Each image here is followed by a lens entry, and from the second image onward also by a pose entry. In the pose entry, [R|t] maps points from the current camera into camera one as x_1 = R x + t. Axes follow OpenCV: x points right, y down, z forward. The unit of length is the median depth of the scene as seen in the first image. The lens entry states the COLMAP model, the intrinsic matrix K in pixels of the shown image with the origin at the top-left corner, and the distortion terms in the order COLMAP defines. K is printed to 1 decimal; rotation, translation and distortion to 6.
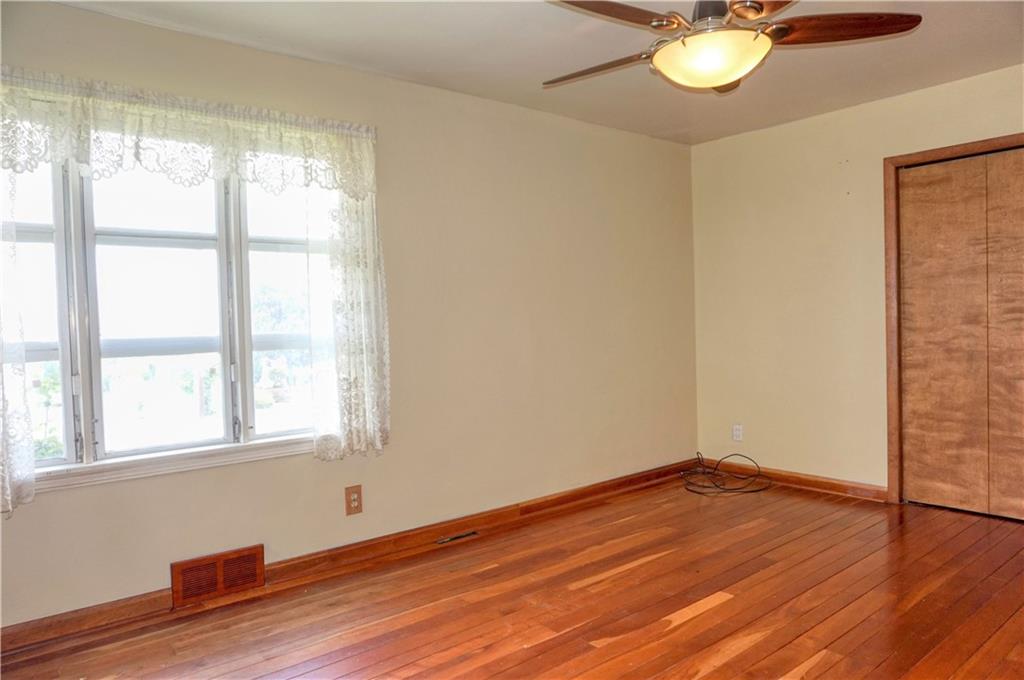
lens RADIAL K [[695.2, 0, 512.0], [0, 695.2, 340.0], [0, 0, 1]] dist [-0.043063, 0.041913]
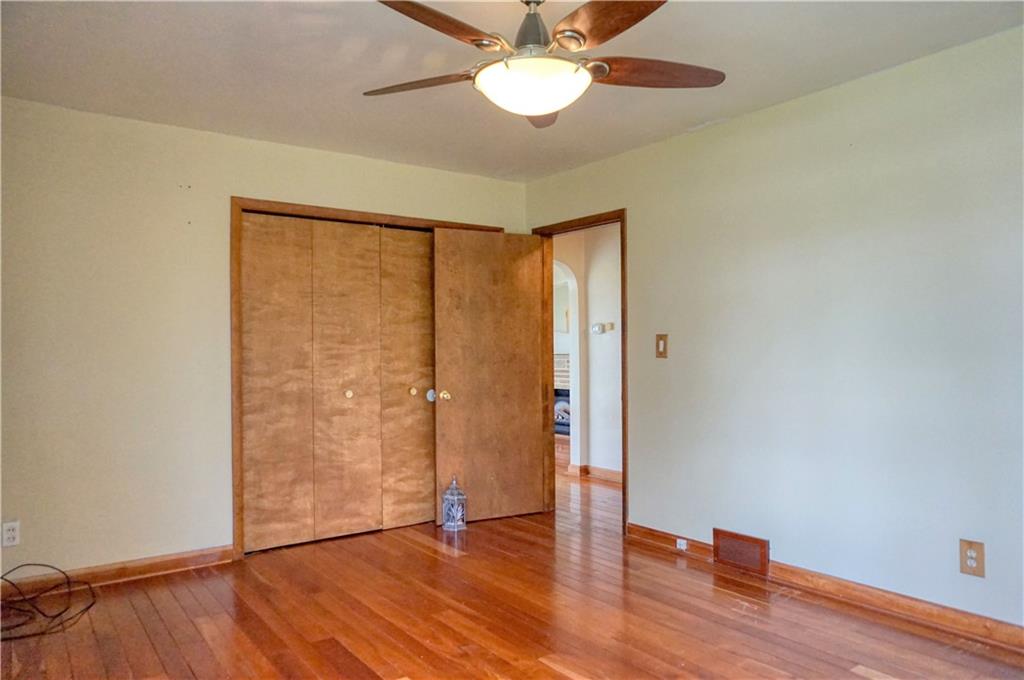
lens RADIAL K [[695.2, 0, 512.0], [0, 695.2, 340.0], [0, 0, 1]] dist [-0.043063, 0.041913]
pose [[0.053074, 0.047106, 0.997479, -0.399159], [0.040096, 0.997981, -0.049263, -0.001228], [-0.997785, 0.042609, 0.051078, 0.588139]]
